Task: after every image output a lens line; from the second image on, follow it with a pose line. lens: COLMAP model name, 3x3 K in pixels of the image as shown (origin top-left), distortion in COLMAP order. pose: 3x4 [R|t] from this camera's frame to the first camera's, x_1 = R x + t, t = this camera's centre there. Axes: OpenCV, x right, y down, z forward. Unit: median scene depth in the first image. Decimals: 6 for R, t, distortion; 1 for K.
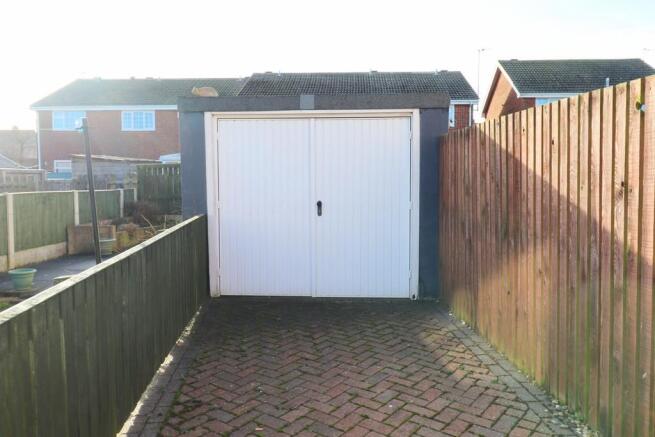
lens RADIAL K [[548.3, 0, 325.6], [0, 548.3, 215.6], [0, 0, 1]] dist [0.008169, -0.004130]
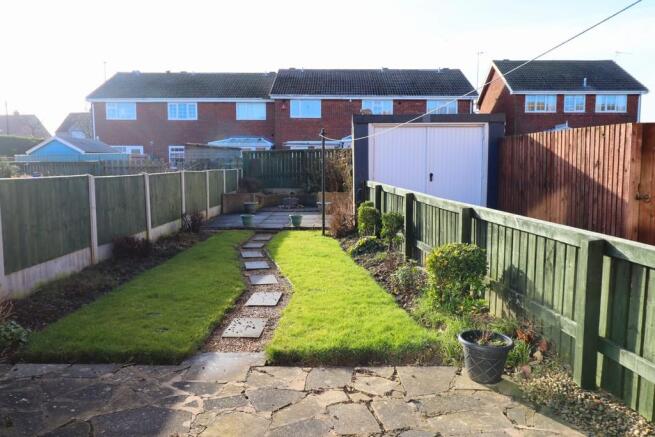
lens RADIAL K [[548.3, 0, 328.9], [0, 548.3, 221.1], [0, 0, 1]] dist [0.008169, -0.004130]
pose [[0.998991, -0.003517, 0.044773, -0.099628], [0.001825, 0.999285, 0.037764, 0.014385], [-0.044874, -0.037644, 0.998283, -0.182427]]
